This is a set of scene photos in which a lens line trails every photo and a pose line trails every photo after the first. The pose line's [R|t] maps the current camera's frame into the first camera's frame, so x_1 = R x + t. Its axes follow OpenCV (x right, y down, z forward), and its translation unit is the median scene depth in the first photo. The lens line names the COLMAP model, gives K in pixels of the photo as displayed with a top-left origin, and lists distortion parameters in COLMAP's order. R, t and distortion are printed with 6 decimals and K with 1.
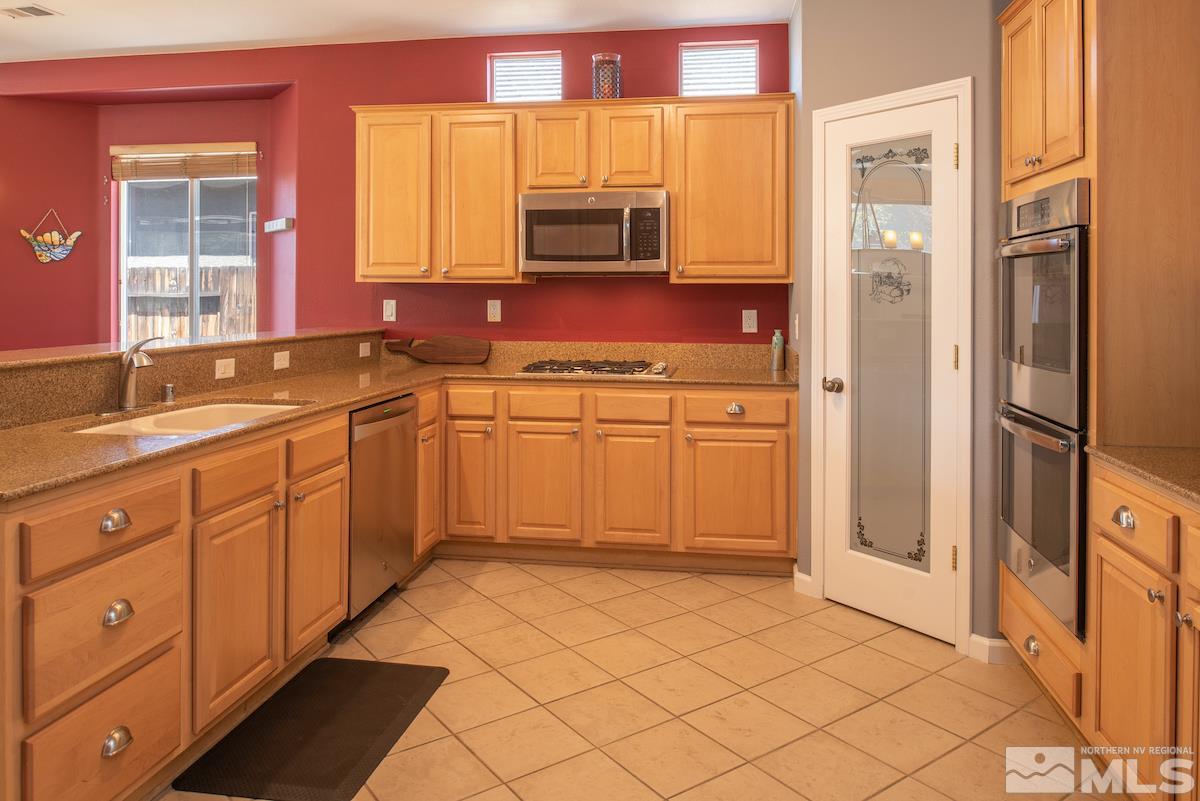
lens RADIAL K [[835.1, 0, 604.9], [0, 835.1, 352.4], [0, 0, 1]] dist [0.000439, -0.000035]
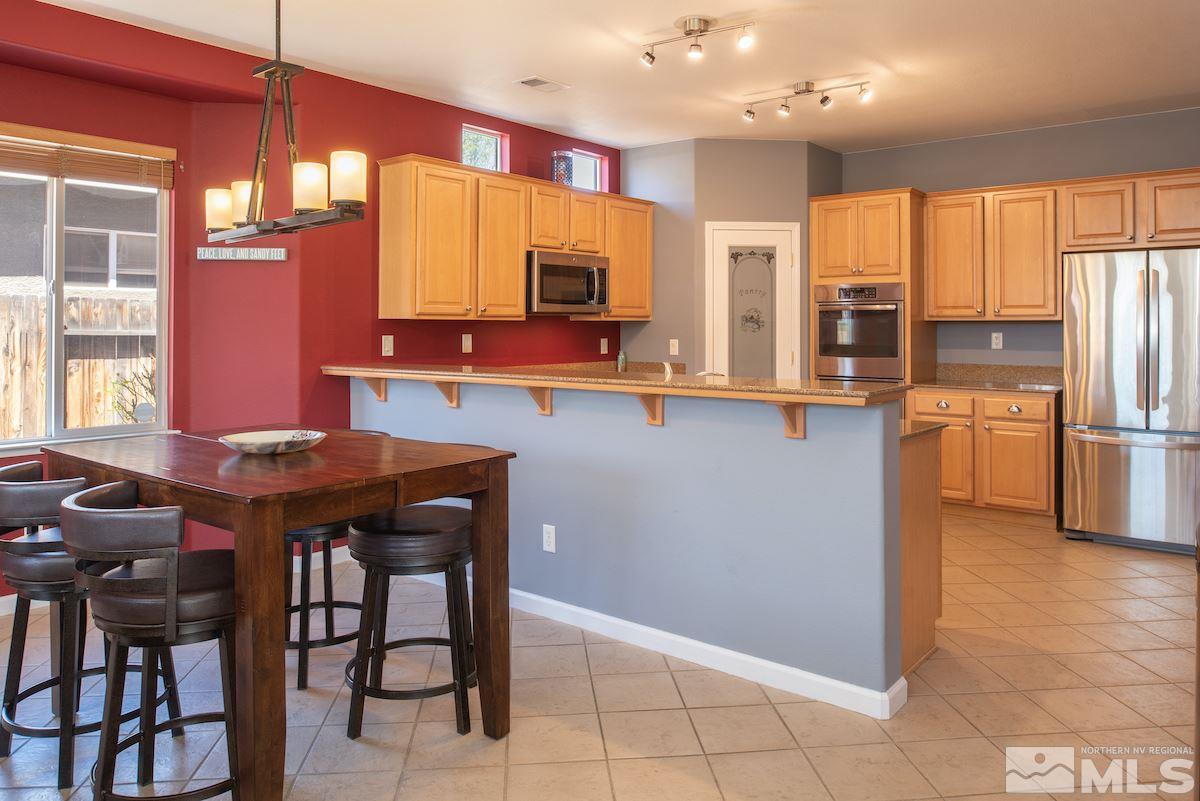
lens RADIAL K [[835.1, 0, 604.9], [0, 835.1, 352.4], [0, 0, 1]] dist [0.000439, -0.000035]
pose [[0.517219, -0.036989, 0.855053, -1.077275], [0.051544, 0.998598, 0.012020, -0.043721], [-0.854300, 0.037855, 0.518401, 0.248040]]
